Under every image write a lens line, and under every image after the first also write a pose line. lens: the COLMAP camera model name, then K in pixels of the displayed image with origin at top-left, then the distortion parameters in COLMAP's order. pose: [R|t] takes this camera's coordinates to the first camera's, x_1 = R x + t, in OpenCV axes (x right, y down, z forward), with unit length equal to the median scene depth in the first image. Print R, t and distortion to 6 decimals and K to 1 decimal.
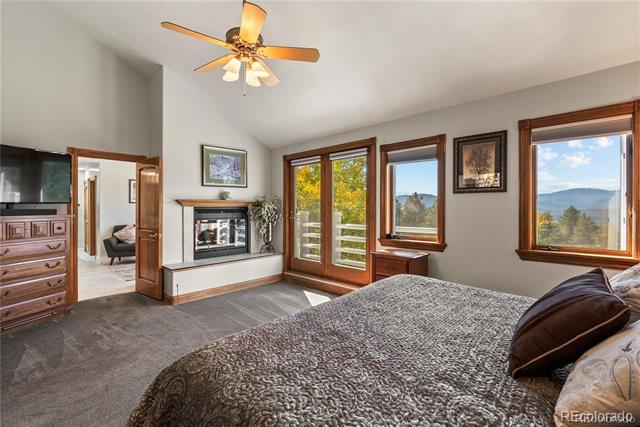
lens RADIAL K [[290.1, 0, 319.6], [0, 290.1, 212.0], [0, 0, 1]] dist [-0.011587, 0.005174]
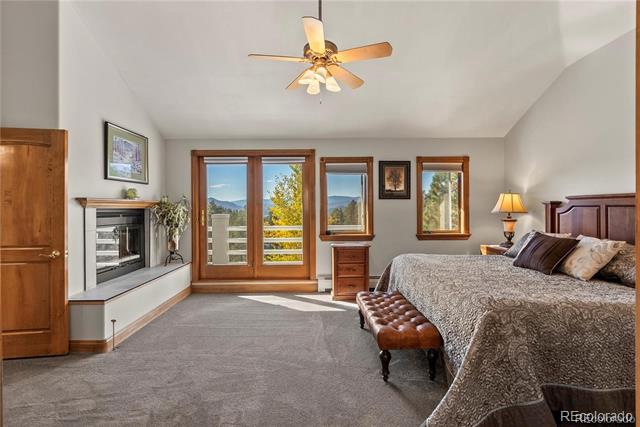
lens RADIAL K [[290.1, 0, 319.9], [0, 290.1, 211.1], [0, 0, 1]] dist [-0.011587, 0.005174]
pose [[0.712453, -0.007657, 0.701678, -0.562635], [0.013169, 0.999910, -0.002459, -0.003651], [-0.701597, 0.010992, 0.712489, 0.135304]]
